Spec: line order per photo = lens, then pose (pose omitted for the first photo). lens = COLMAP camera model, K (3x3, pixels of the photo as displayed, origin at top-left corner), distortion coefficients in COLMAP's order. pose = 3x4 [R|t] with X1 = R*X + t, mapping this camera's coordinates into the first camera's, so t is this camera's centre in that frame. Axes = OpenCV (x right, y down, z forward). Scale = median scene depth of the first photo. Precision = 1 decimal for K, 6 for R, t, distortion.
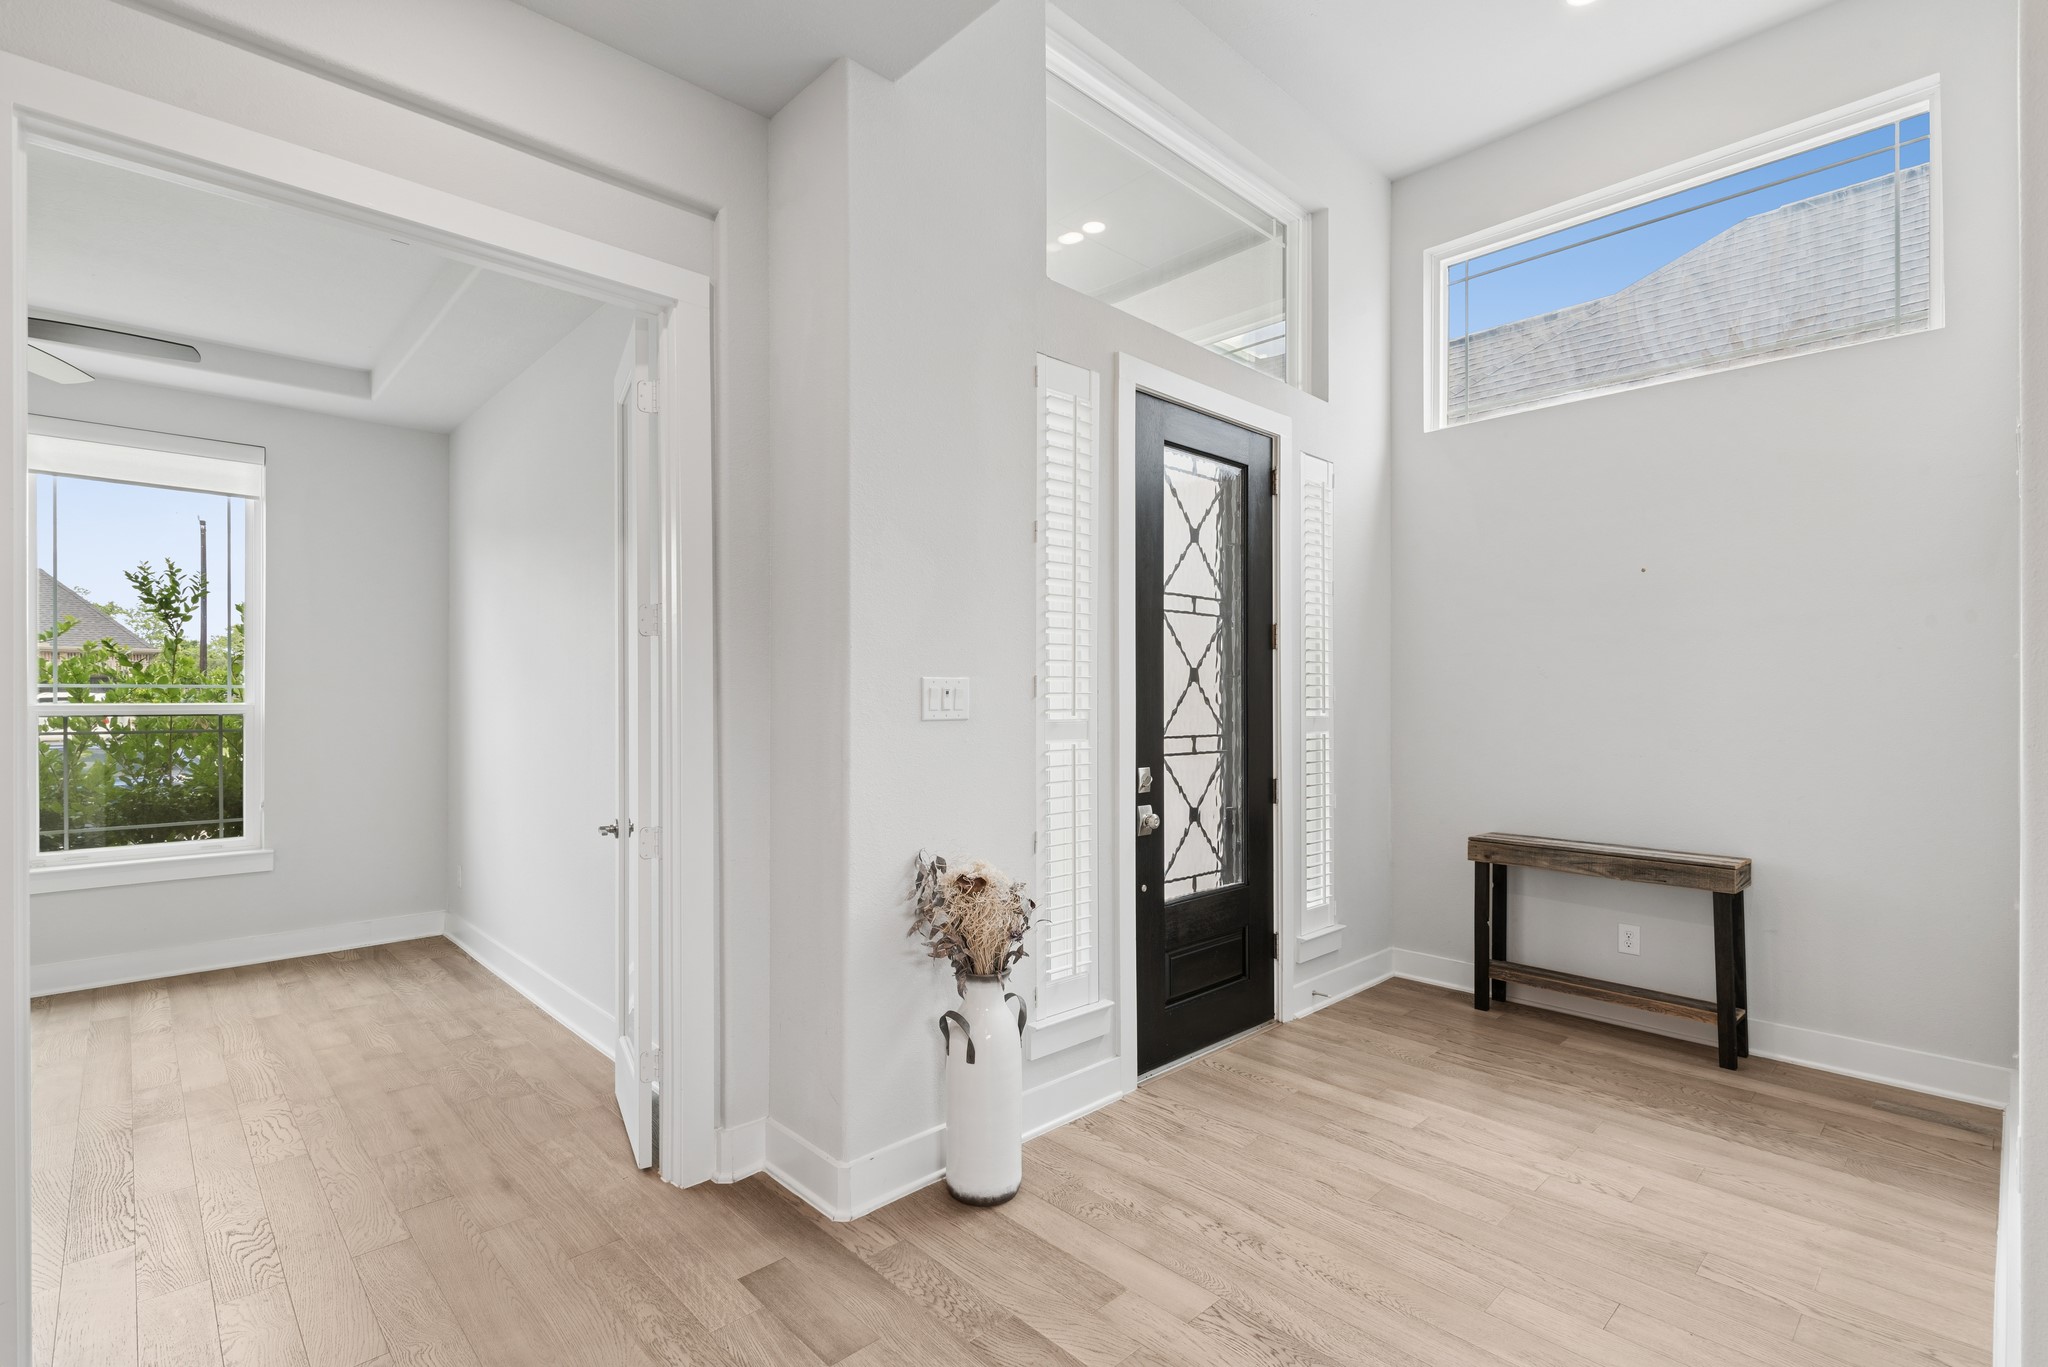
lens RADIAL K [[960.1, 0, 1023.2], [0, 960.1, 683.4], [0, 0, 1]] dist [0.002080, -0.003837]
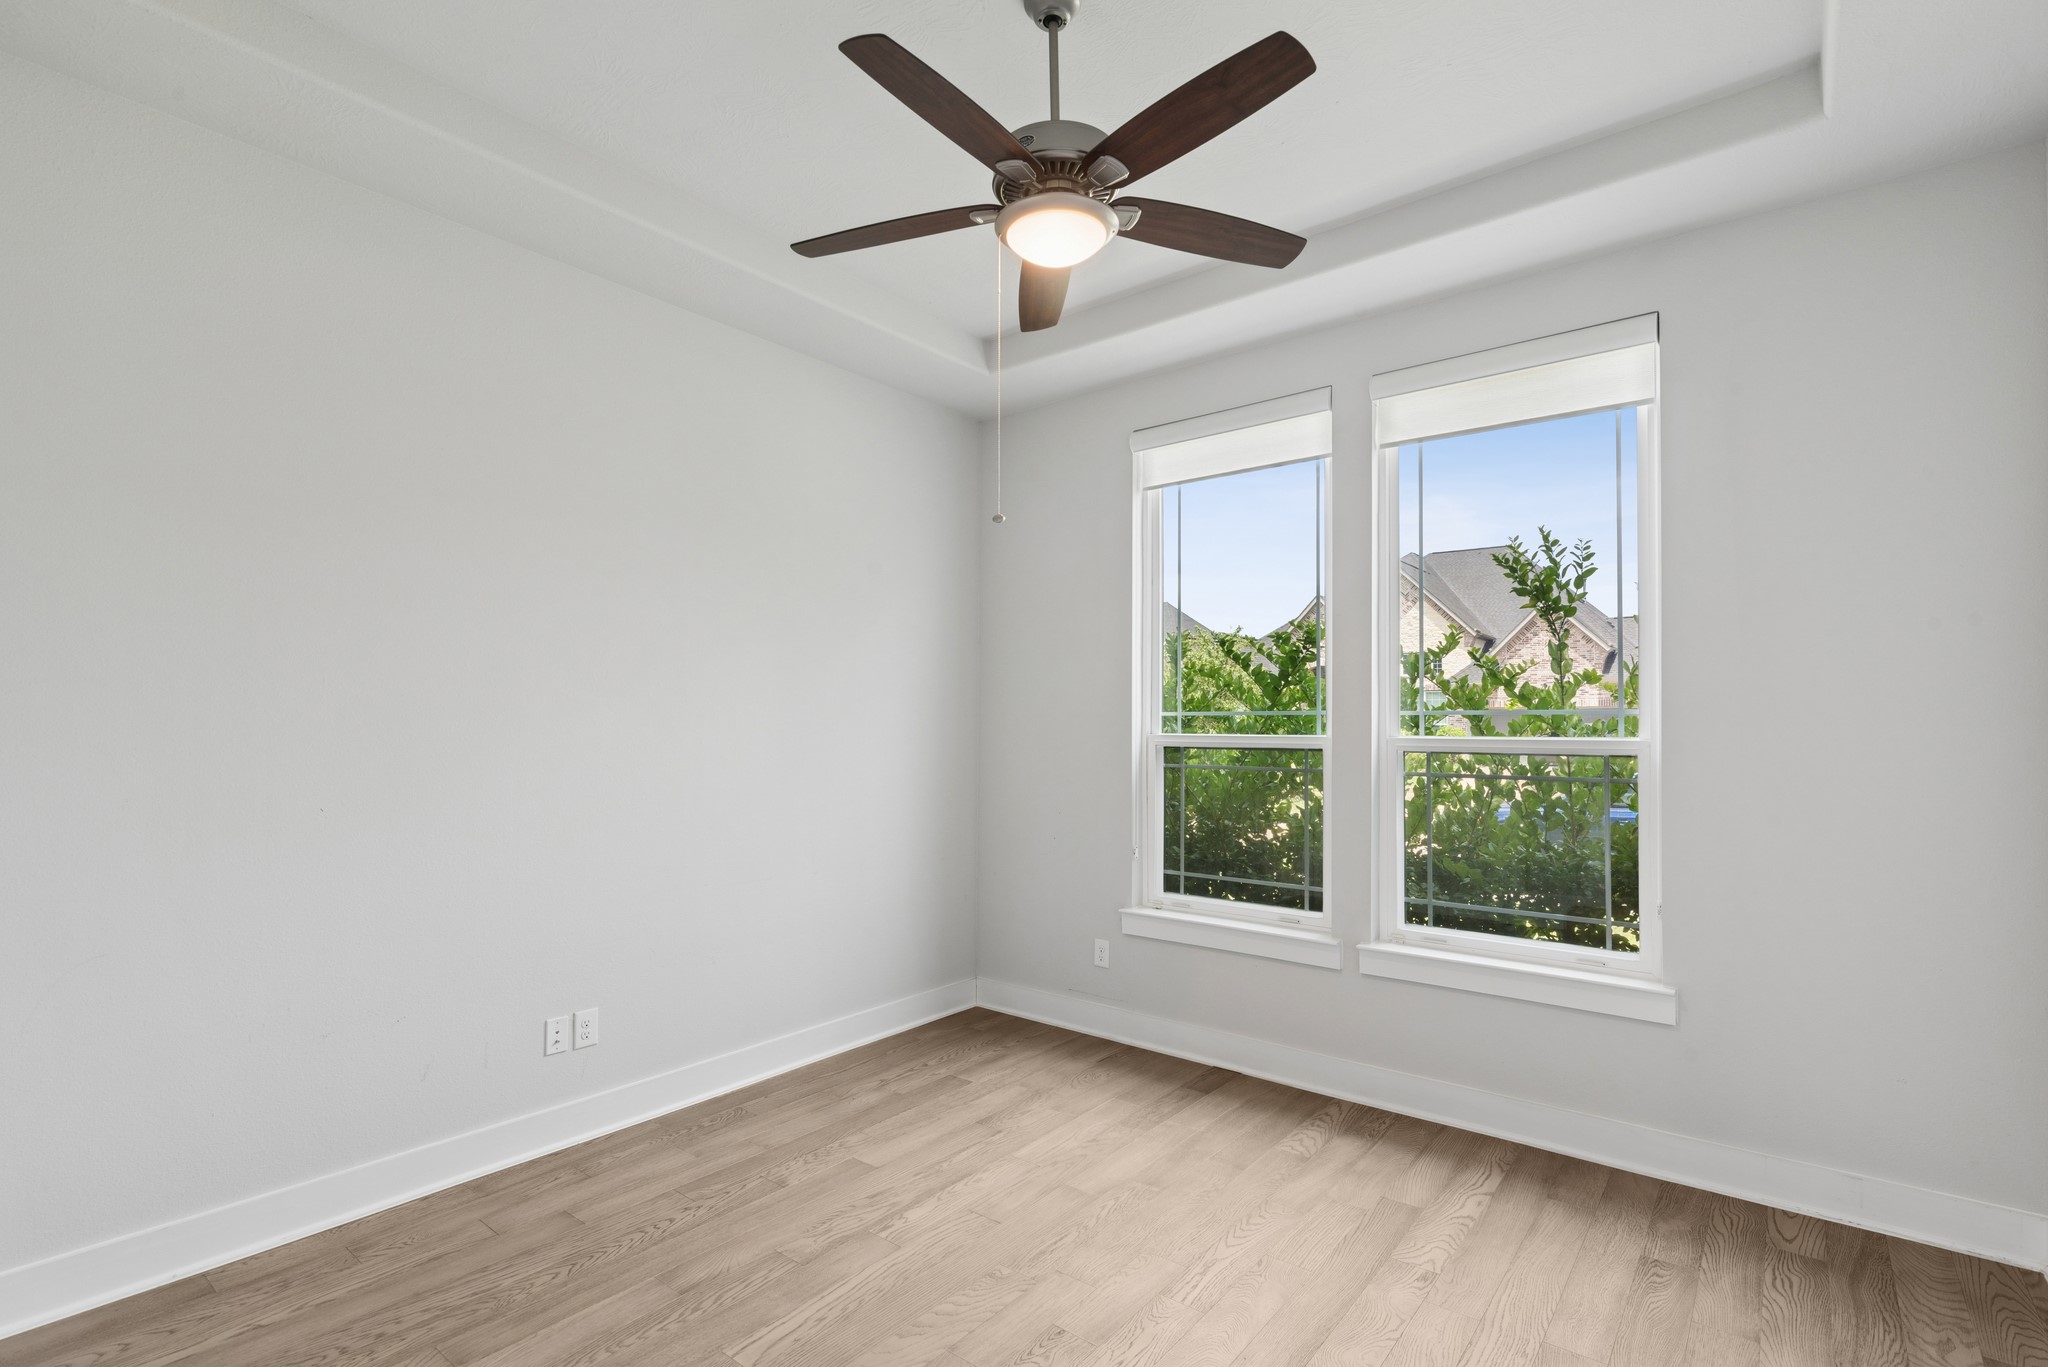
lens RADIAL K [[960.1, 0, 1030.4], [0, 960.1, 713.5], [0, 0, 1]] dist [0.002080, -0.003837]
pose [[0.146672, -0.012699, -0.989104, -0.257046], [0.007802, 0.999901, -0.011680, 0.008943], [0.989154, -0.006003, 0.146757, 0.520545]]
